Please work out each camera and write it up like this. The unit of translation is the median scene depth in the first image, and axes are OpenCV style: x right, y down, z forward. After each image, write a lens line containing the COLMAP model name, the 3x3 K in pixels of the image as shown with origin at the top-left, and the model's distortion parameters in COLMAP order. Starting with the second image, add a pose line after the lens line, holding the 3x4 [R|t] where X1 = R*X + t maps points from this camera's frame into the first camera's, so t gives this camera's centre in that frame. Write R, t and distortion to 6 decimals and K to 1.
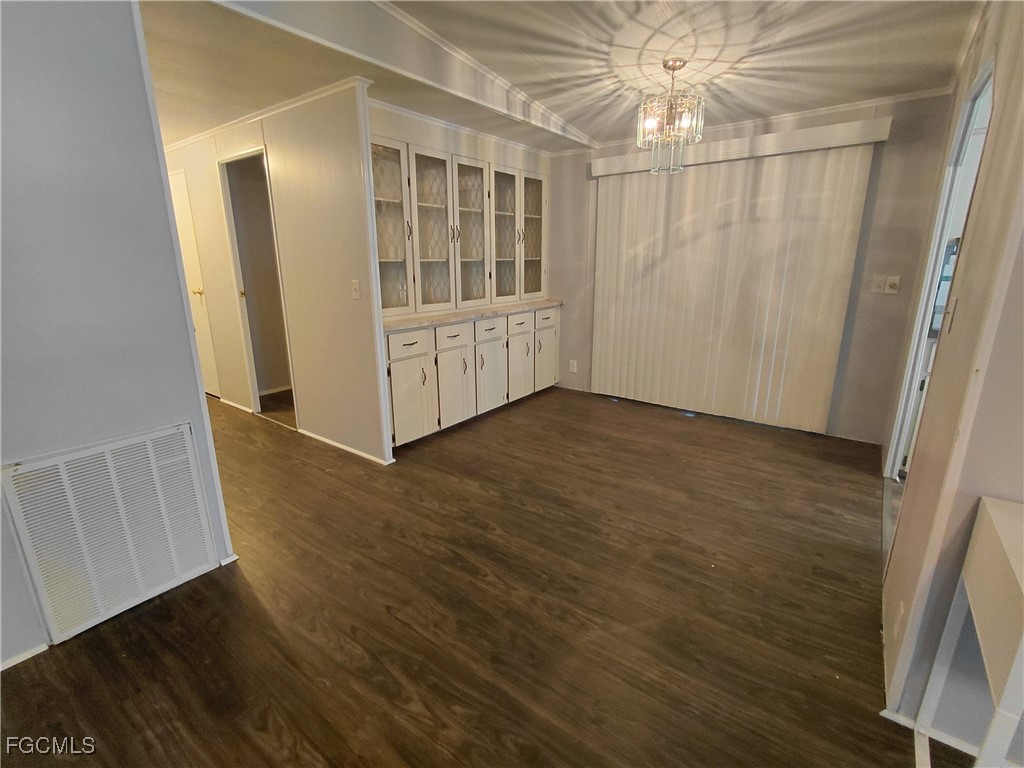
lens RADIAL K [[470.0, 0, 508.5], [0, 470.0, 380.0], [0, 0, 1]] dist [-0.003521, -0.000140]
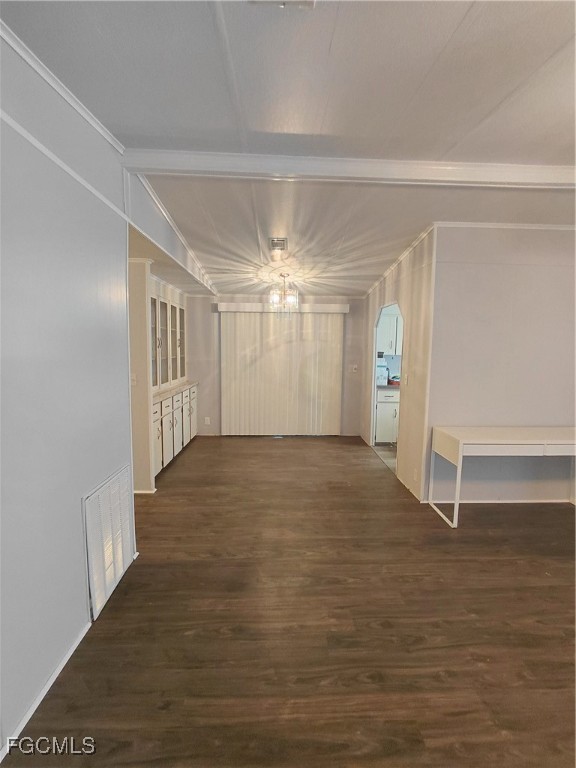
lens RADIAL K [[356.5, 0, 291.4], [0, 356.5, 382.8], [0, 0, 1]] dist [-0.002226, -0.000258]
pose [[0.771501, -0.045644, 0.634588, -0.583794], [0.143534, 0.984196, -0.103712, 0.013901], [-0.619825, 0.171099, 0.765860, -0.192592]]
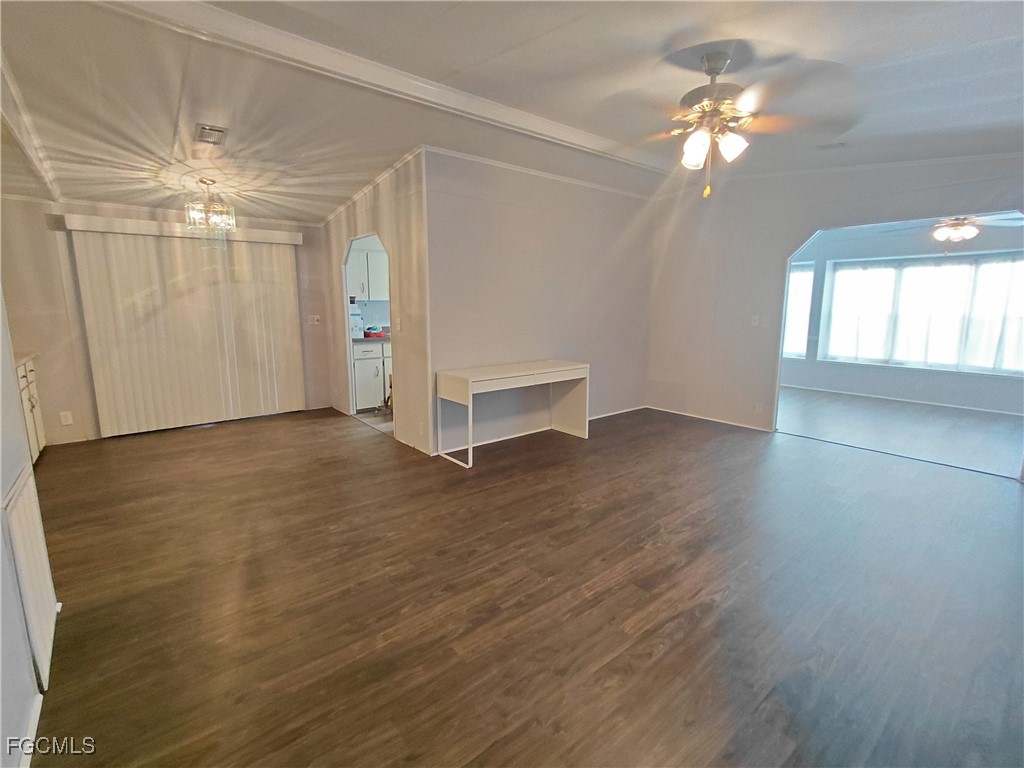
lens RADIAL K [[475.3, 0, 509.1], [0, 475.3, 379.4], [0, 0, 1]] dist [-0.002226, -0.000258]
pose [[0.236547, -0.146120, 0.960570, -0.795607], [0.246369, 0.965337, 0.086175, 0.046667], [-0.939866, 0.216270, 0.264347, -0.153607]]
